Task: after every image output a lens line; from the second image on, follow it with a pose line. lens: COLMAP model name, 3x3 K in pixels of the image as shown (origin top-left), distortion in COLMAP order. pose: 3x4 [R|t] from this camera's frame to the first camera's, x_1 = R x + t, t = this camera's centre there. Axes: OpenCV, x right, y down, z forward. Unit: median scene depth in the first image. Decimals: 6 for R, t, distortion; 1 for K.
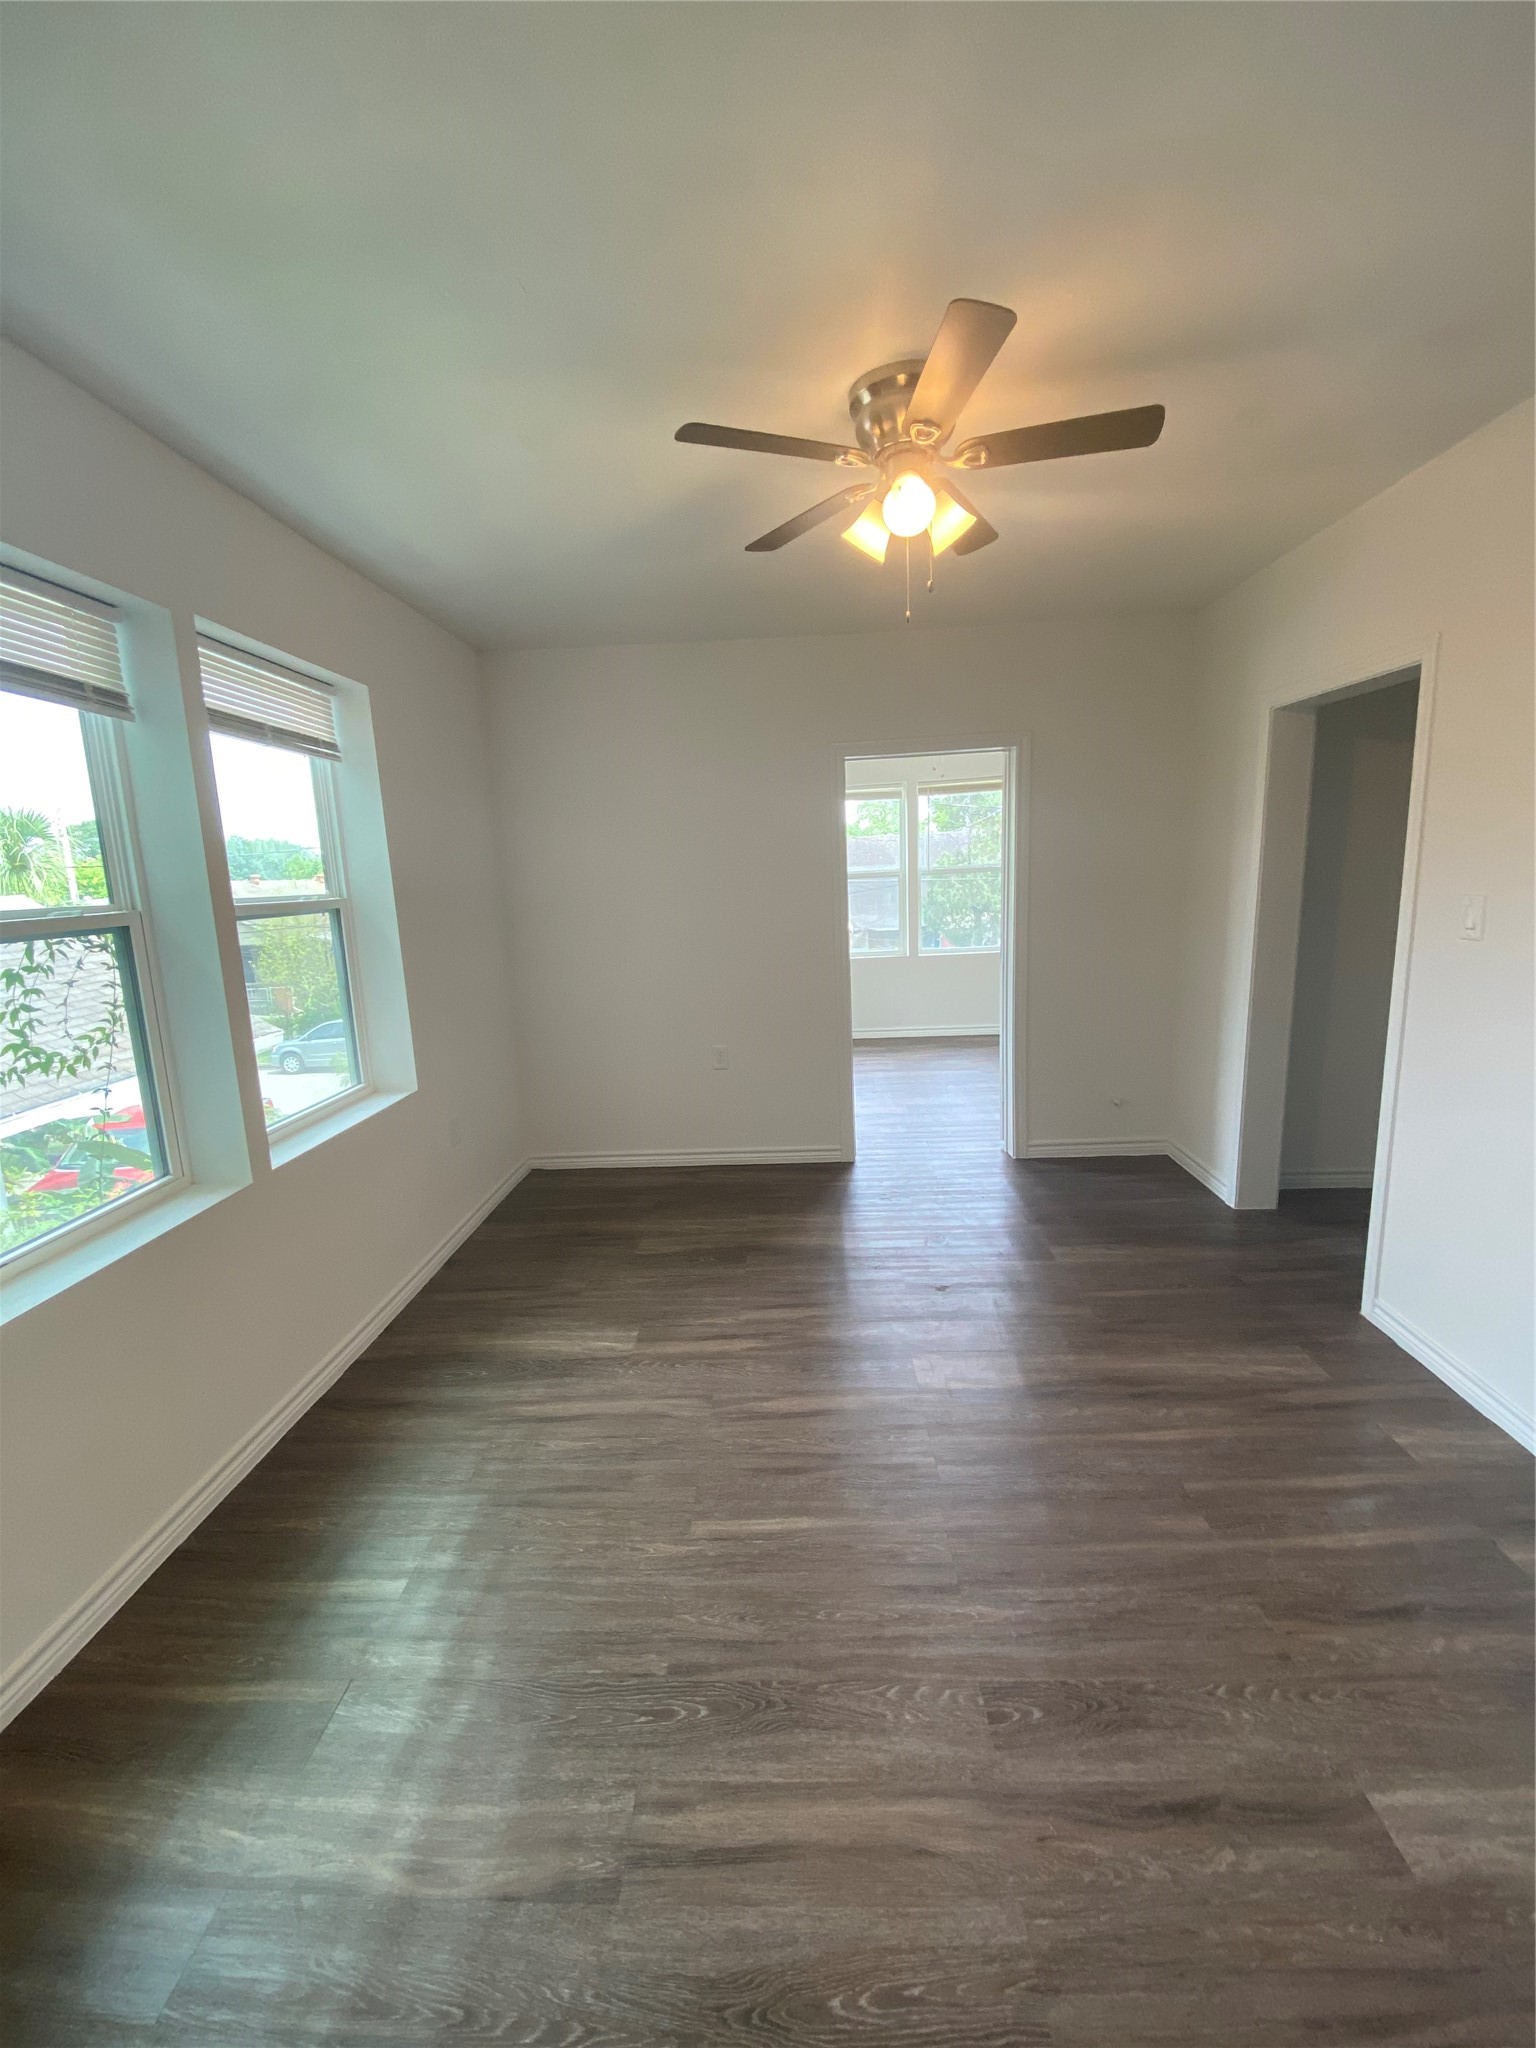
lens RADIAL K [[817.3, 0, 763.8], [0, 817.3, 1027.4], [0, 0, 1]] dist [0.000857, -0.014599]
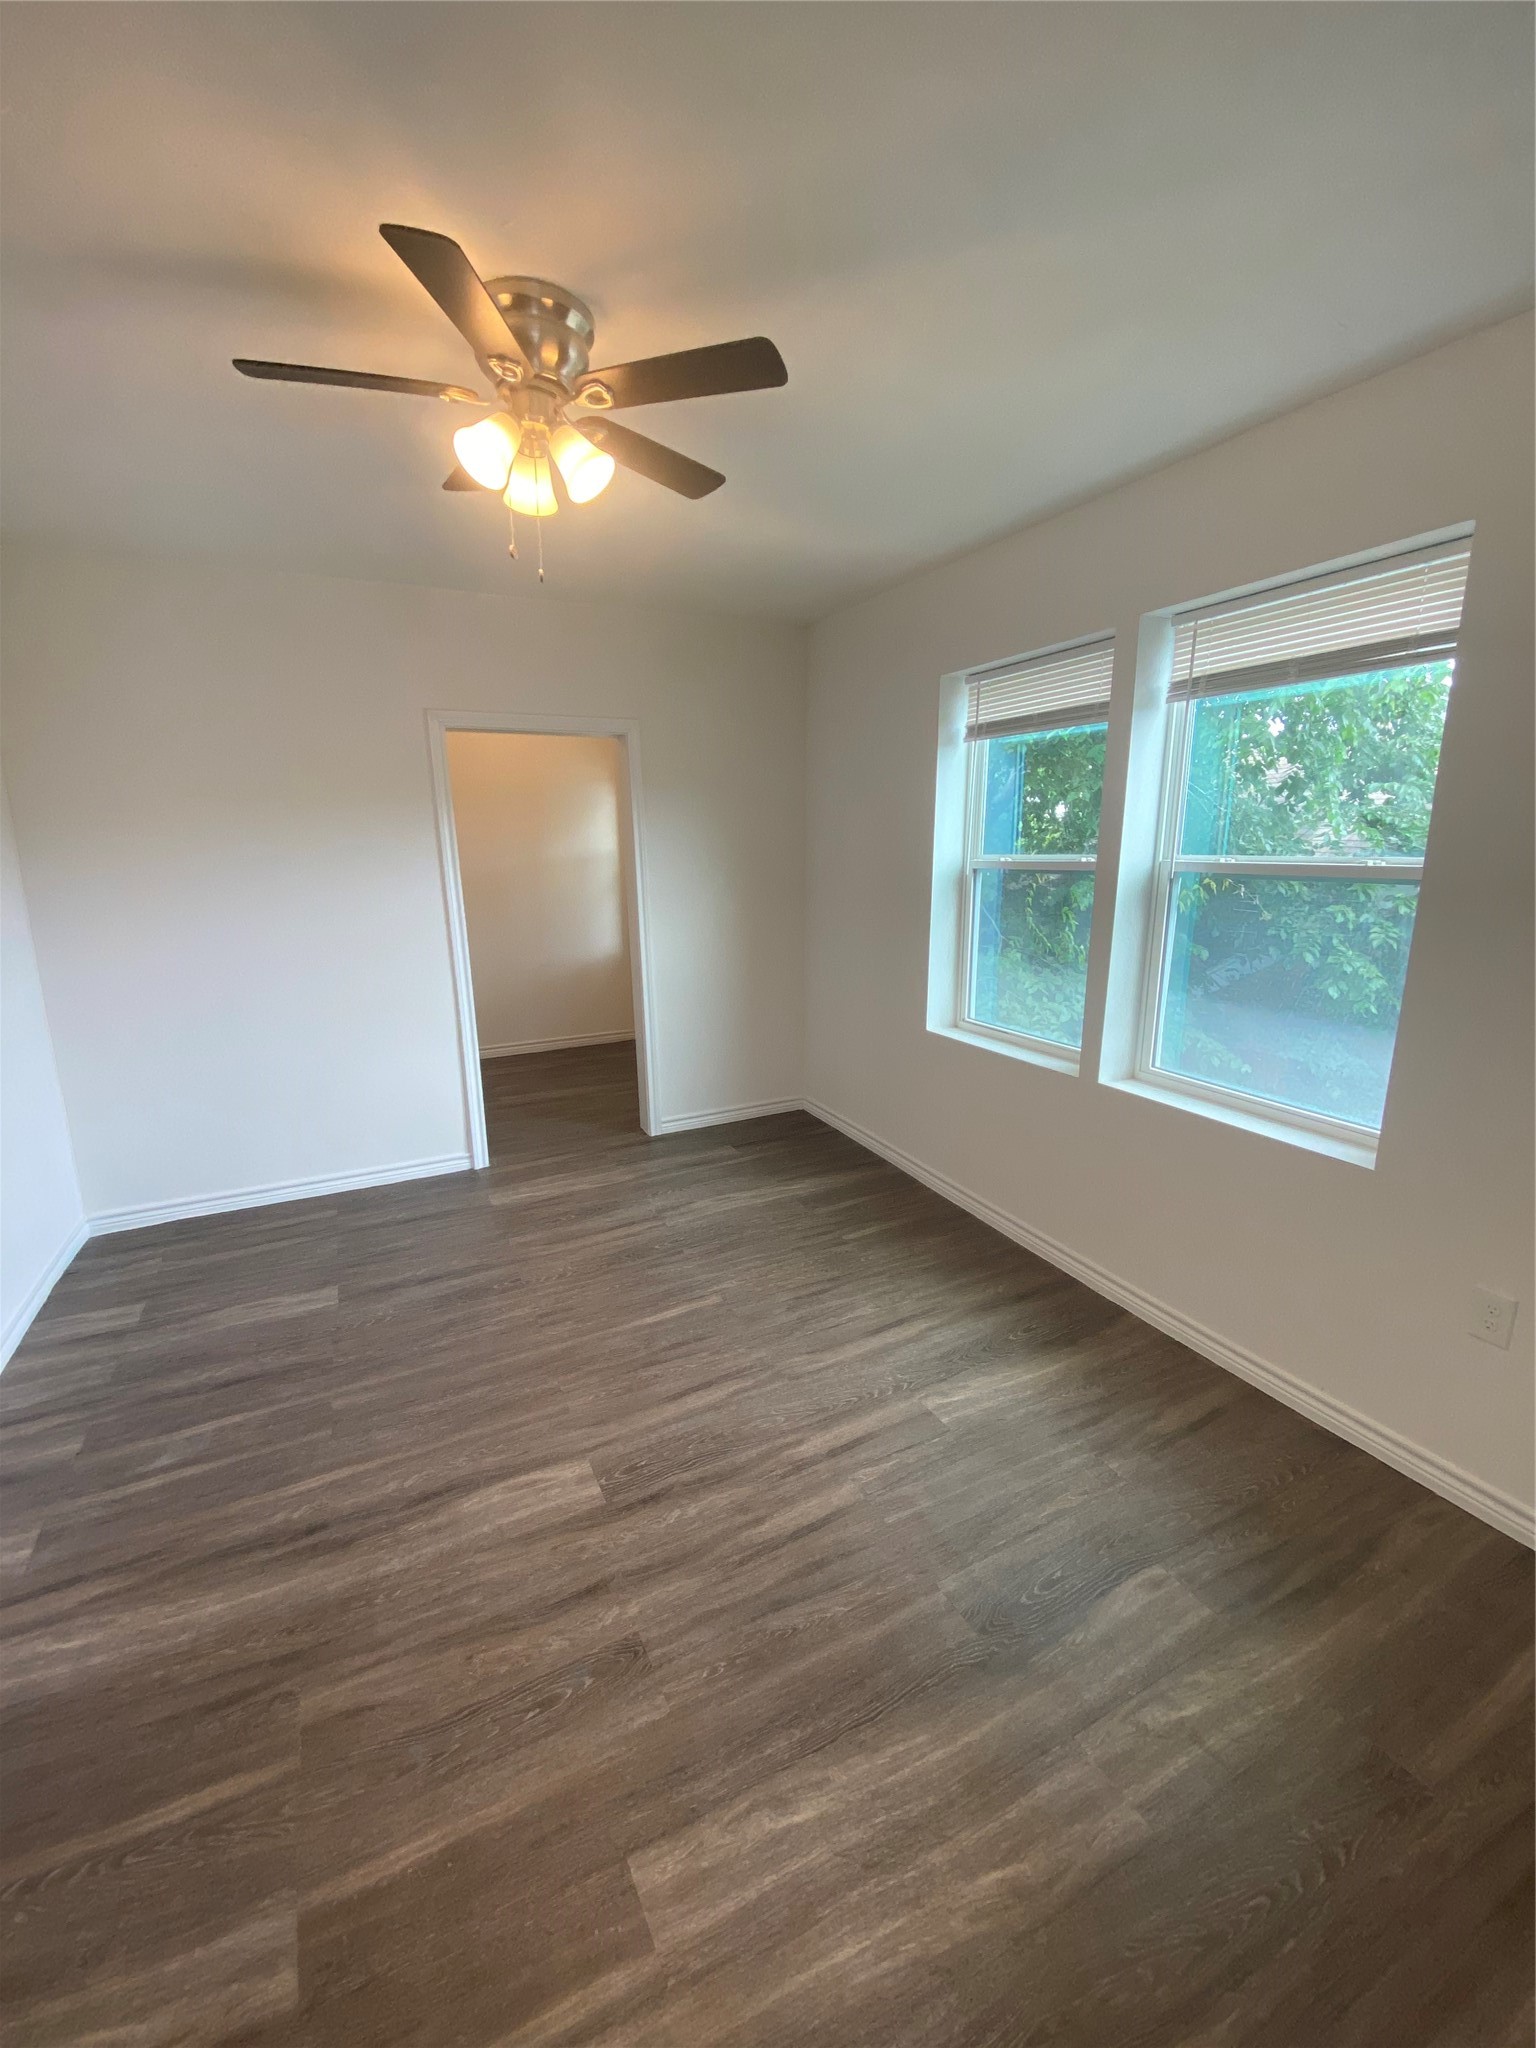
lens RADIAL K [[817.3, 0, 763.8], [0, 817.3, 1027.4], [0, 0, 1]] dist [0.000857, -0.014599]
pose [[-0.875465, 0.140017, -0.462553, 0.399492], [-0.055044, 0.921994, 0.383272, -0.354680], [0.480136, 0.361003, -0.799466, 1.783725]]
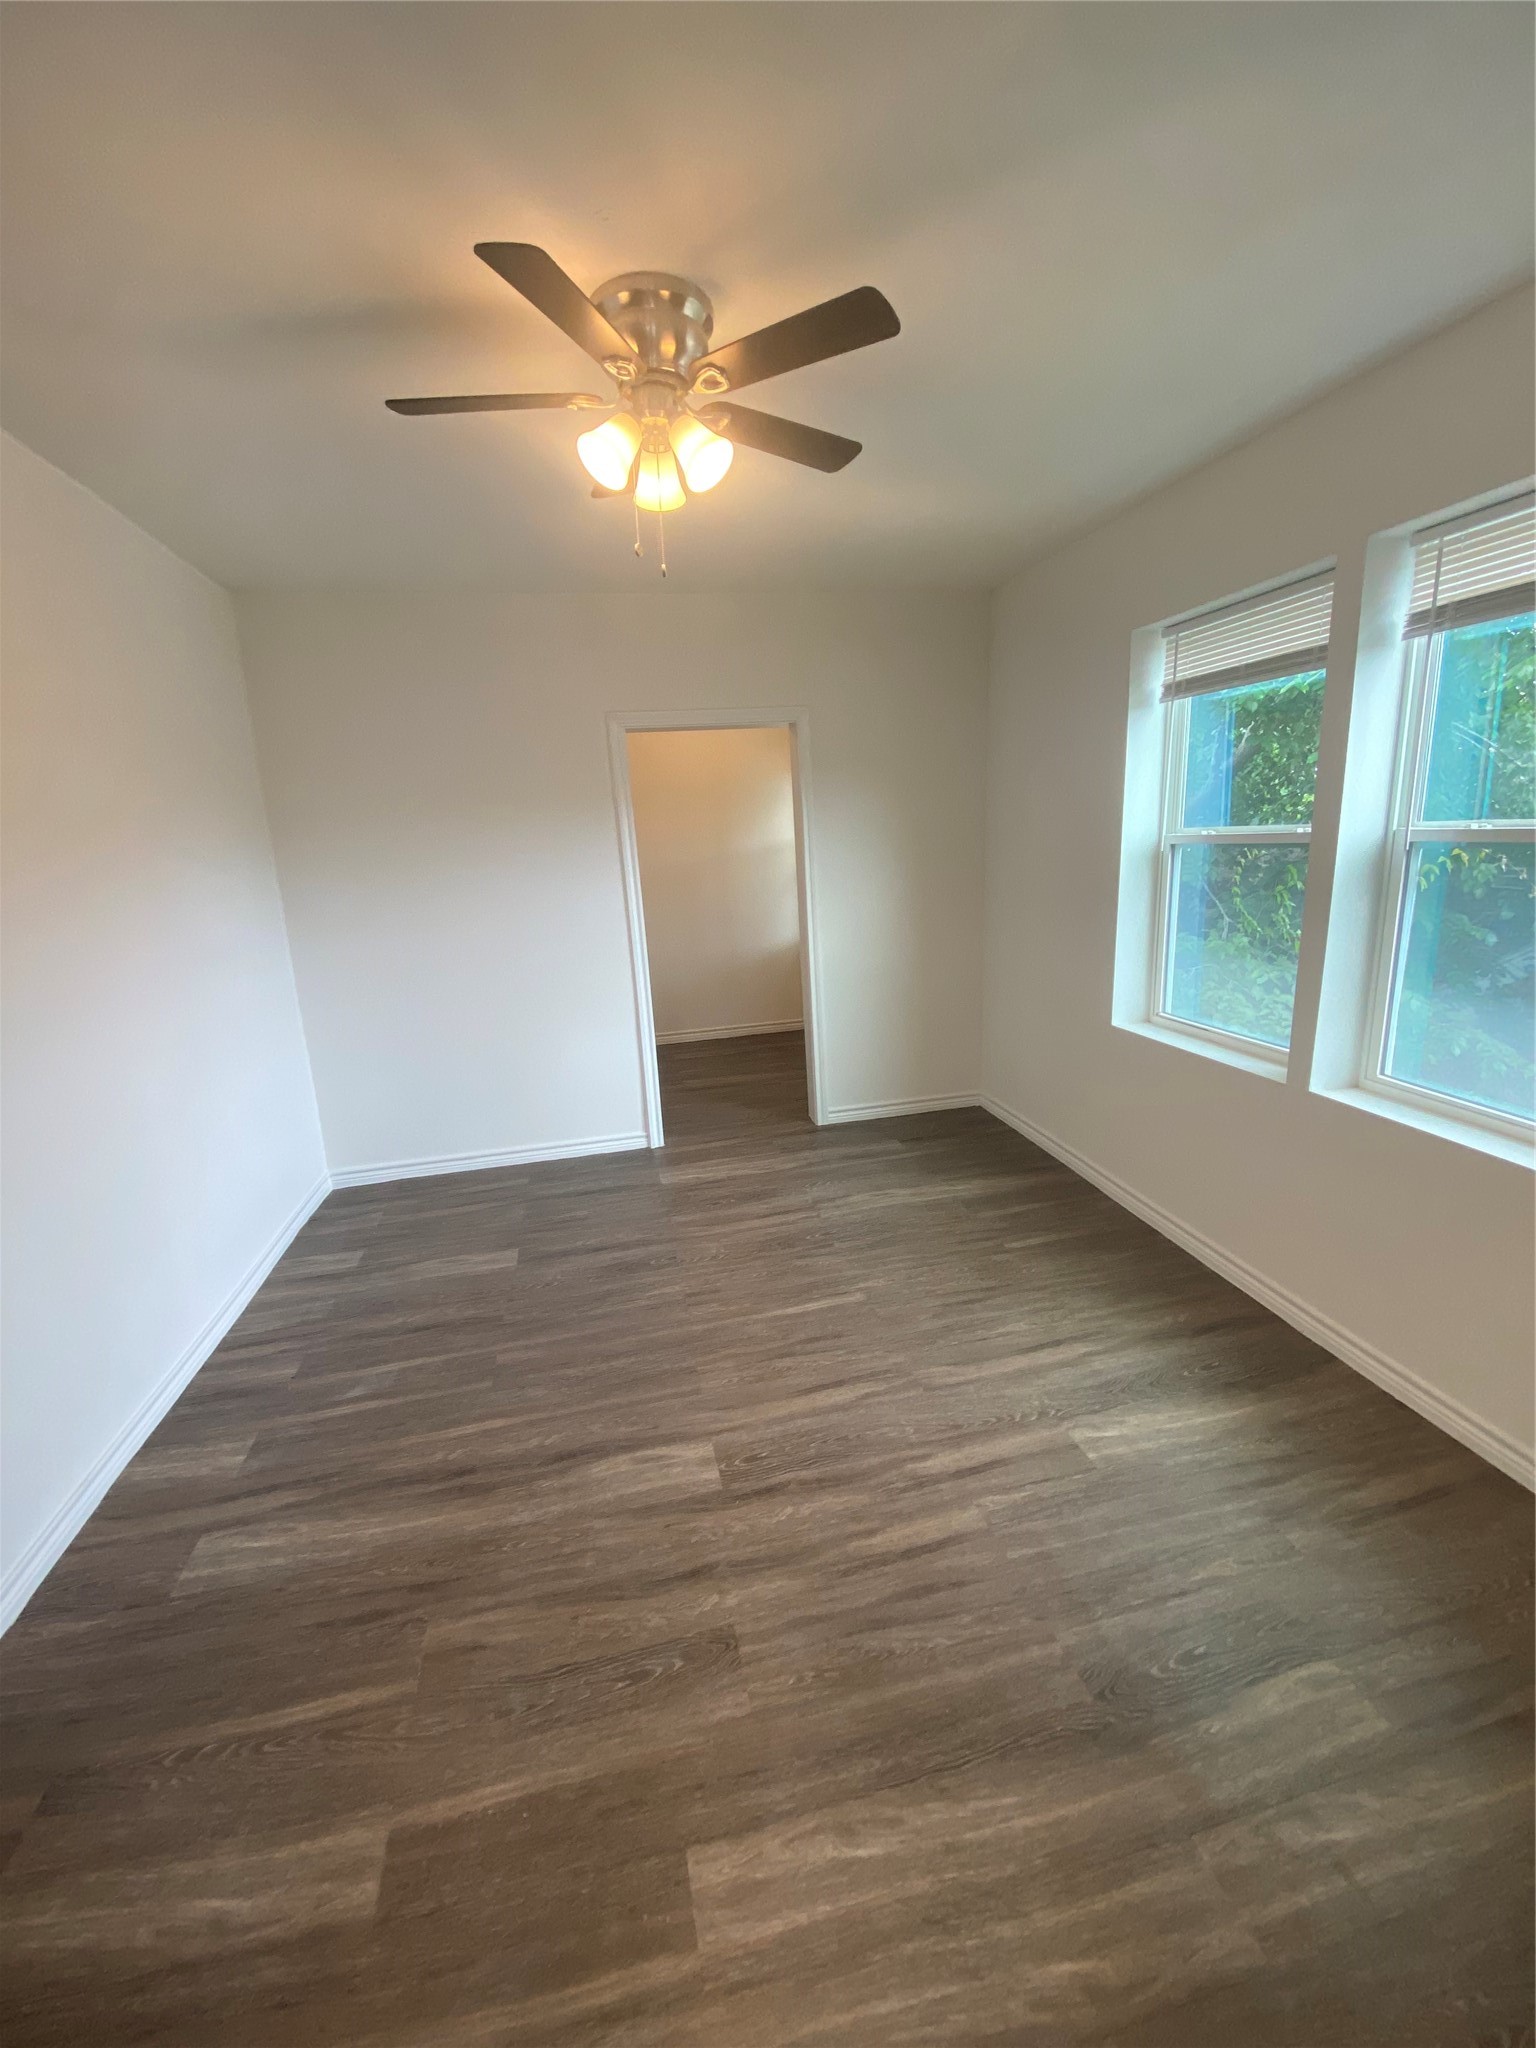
lens RADIAL K [[817.3, 0, 763.8], [0, 817.3, 1027.4], [0, 0, 1]] dist [0.000857, -0.014599]
pose [[-0.965077, 0.129549, -0.227691, 0.306817], [0.027915, 0.915070, 0.402329, -0.353313], [0.260474, 0.381922, -0.886729, 1.793198]]
